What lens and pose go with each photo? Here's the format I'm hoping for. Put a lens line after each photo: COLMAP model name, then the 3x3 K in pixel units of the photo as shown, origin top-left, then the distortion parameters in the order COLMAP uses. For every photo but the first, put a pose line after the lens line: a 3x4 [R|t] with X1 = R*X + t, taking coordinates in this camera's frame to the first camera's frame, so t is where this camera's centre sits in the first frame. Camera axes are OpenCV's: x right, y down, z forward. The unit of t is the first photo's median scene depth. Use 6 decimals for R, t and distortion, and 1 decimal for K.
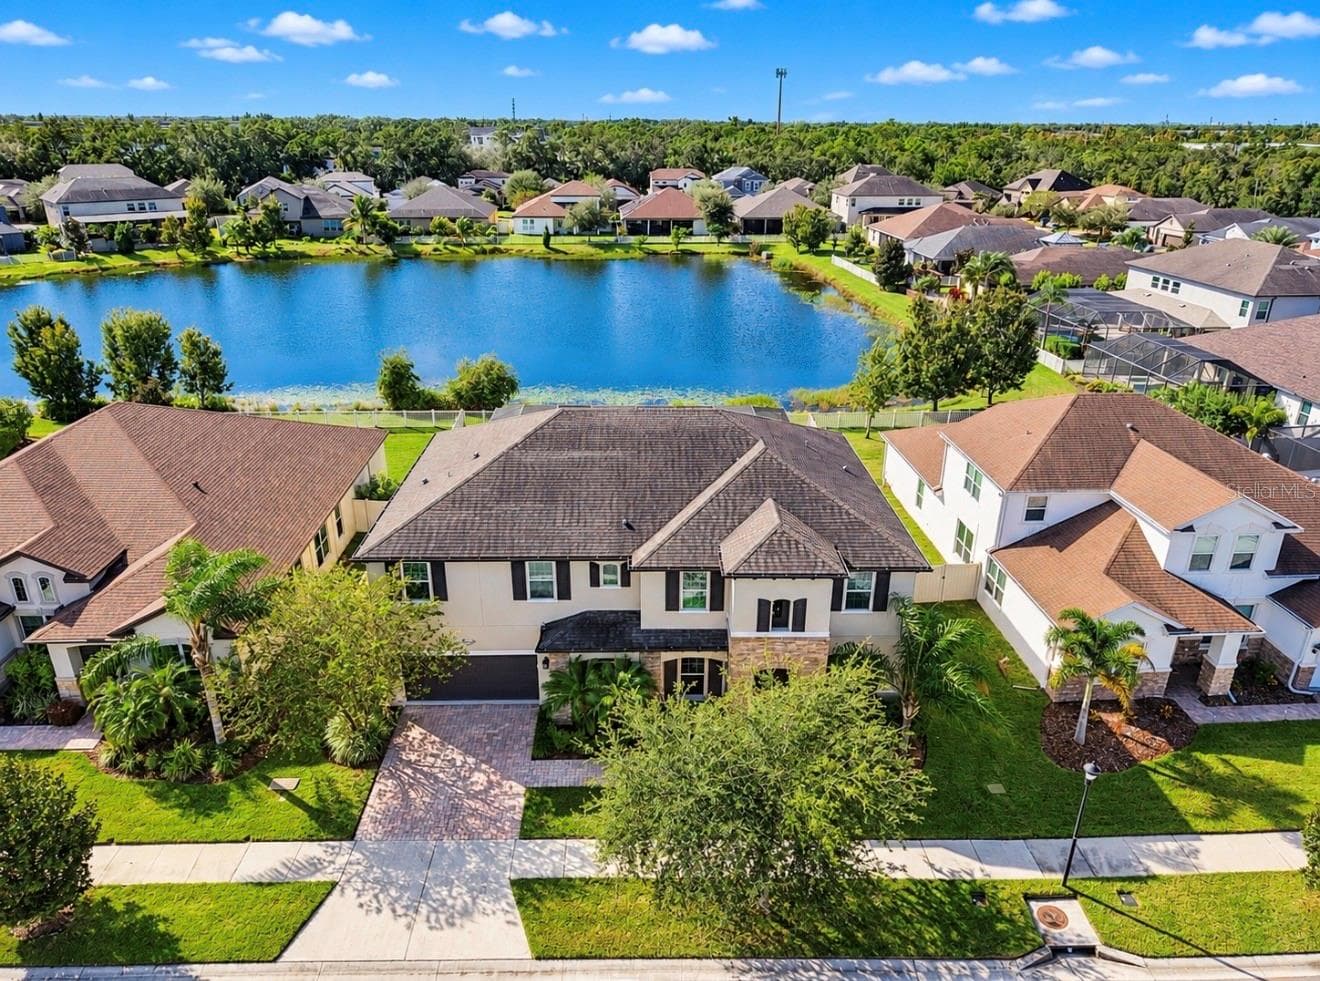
lens RADIAL K [[894.2, 0, 660.0], [0, 894.2, 490.5], [0, 0, 1]] dist [0.039853, -0.032632]
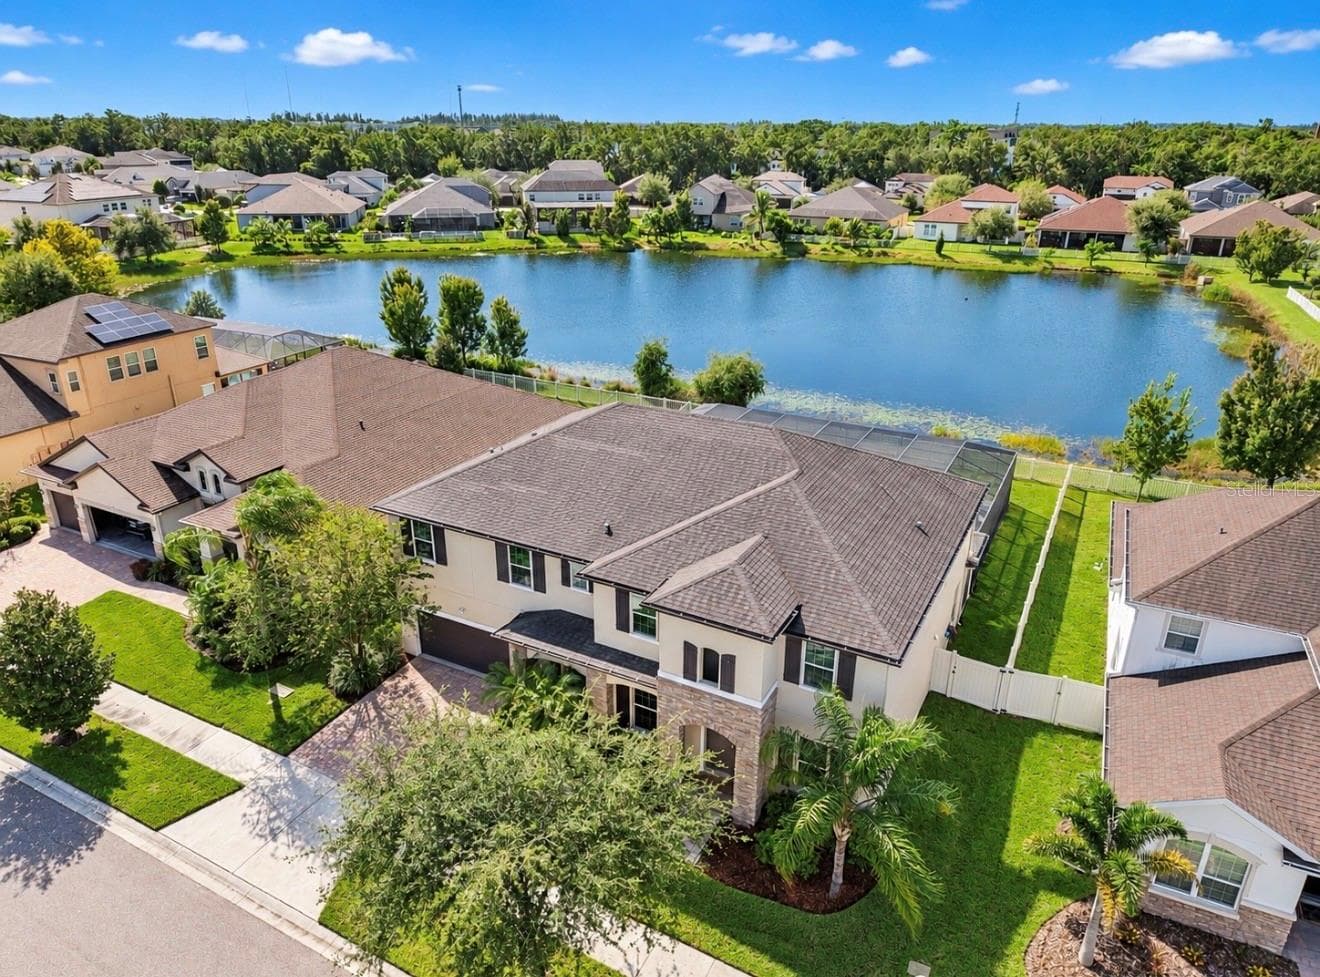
lens RADIAL K [[894.2, 0, 660.0], [0, 894.2, 488.5], [0, 0, 1]] dist [0.039853, -0.032632]
pose [[0.871357, 0.187607, -0.453365, 0.101600], [-0.190921, 0.980833, 0.038932, -0.012134], [0.451980, 0.052633, 0.890474, 0.045446]]
